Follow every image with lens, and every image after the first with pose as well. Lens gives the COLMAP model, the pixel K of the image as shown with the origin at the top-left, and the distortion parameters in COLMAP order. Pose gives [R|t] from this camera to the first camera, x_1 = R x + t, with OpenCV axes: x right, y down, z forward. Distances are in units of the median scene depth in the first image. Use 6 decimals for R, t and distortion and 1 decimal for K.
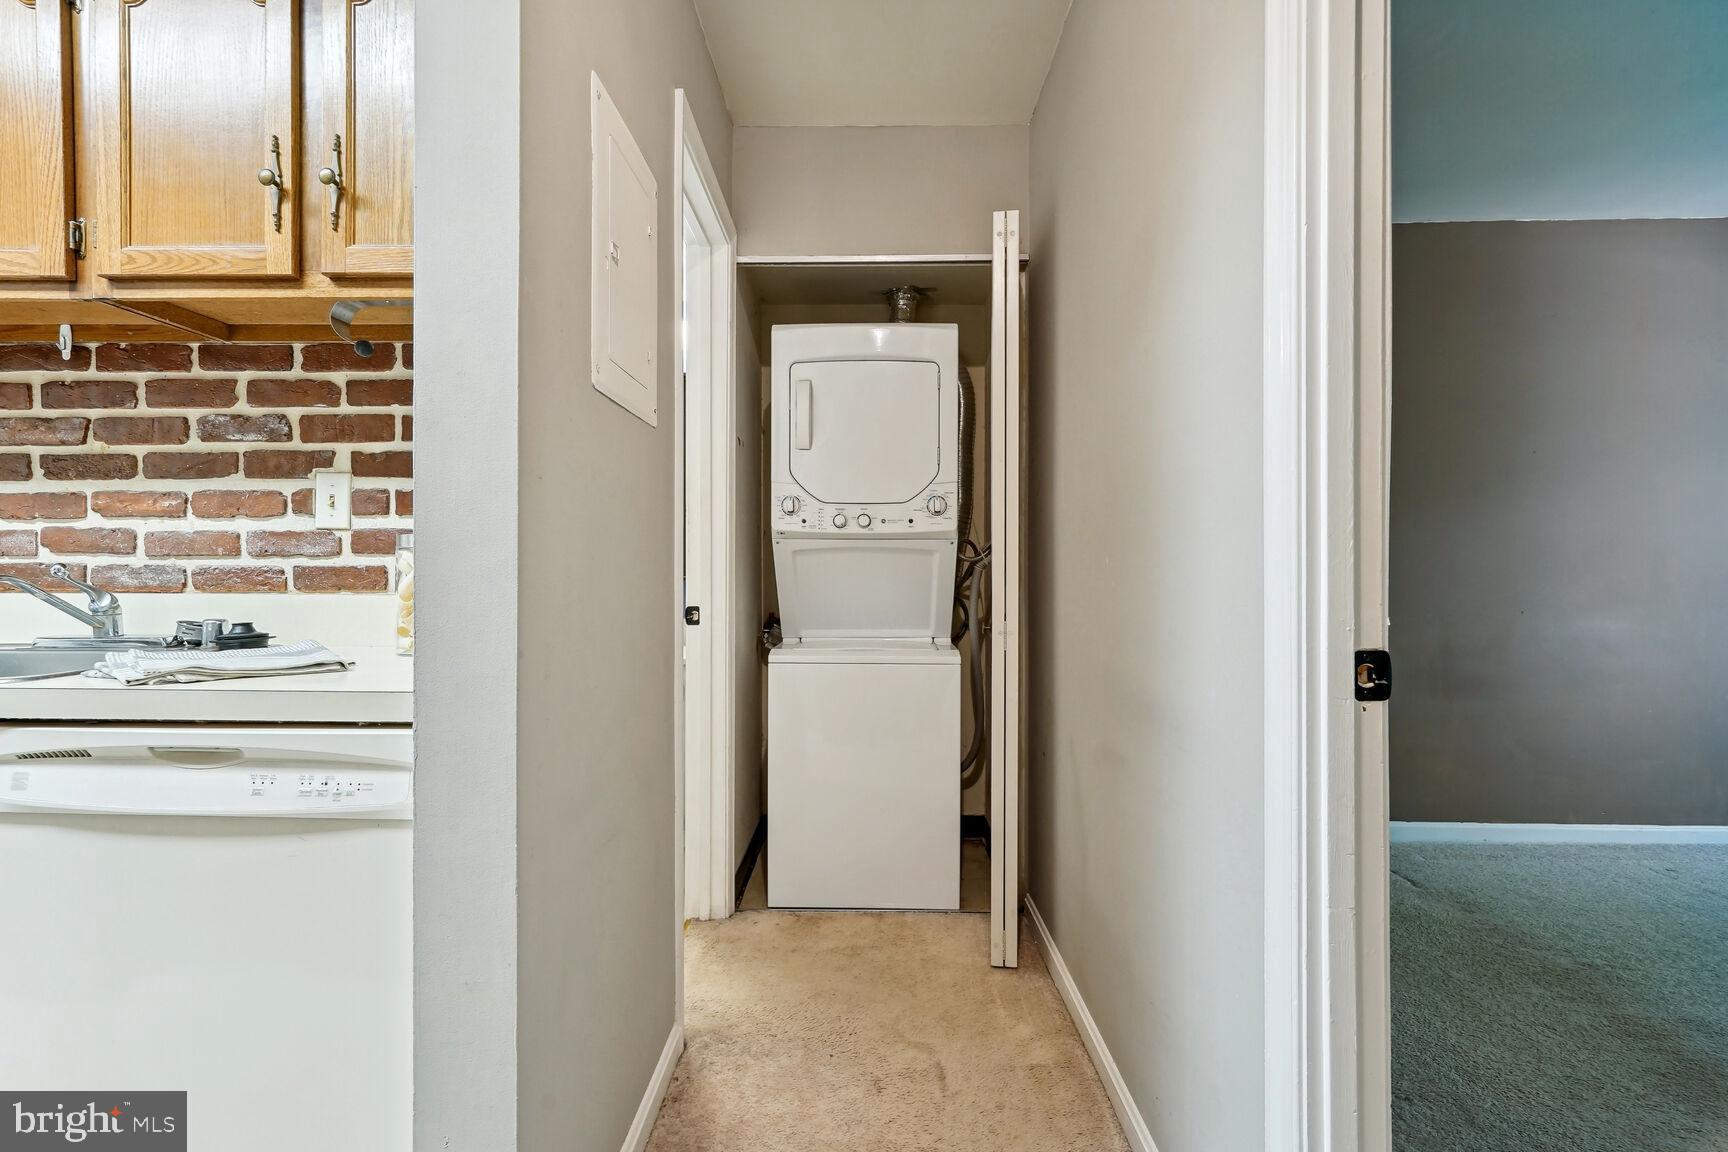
lens RADIAL K [[843.8, 0, 865.3], [0, 843.8, 570.9], [0, 0, 1]] dist [0.000173, -0.001324]
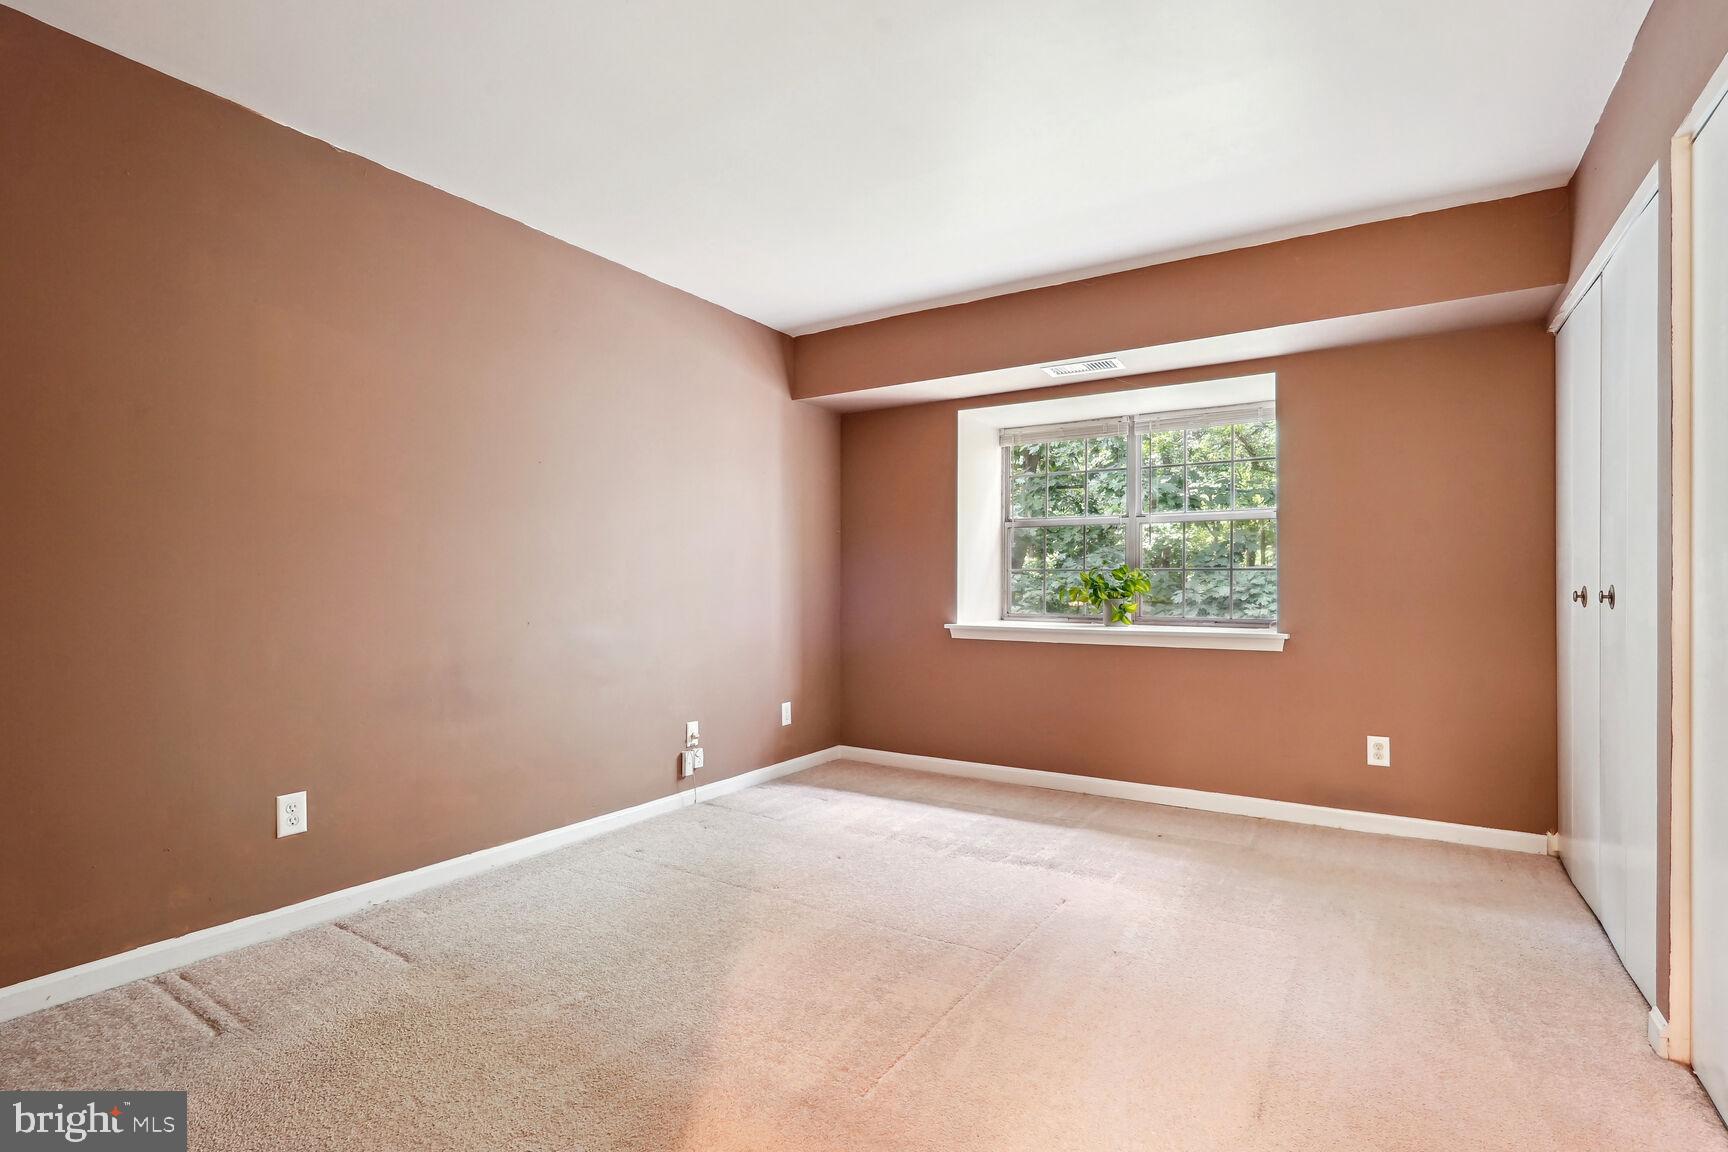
lens RADIAL K [[817.5, 0, 855.7], [0, 817.5, 576.3], [0, 0, 1]] dist [-0.009053, 0.006381]
pose [[0.525255, 0.011593, 0.850866, 0.221213], [-0.009127, 0.999926, -0.007990, -0.004687], [-0.850896, -0.003569, 0.525322, 0.229034]]
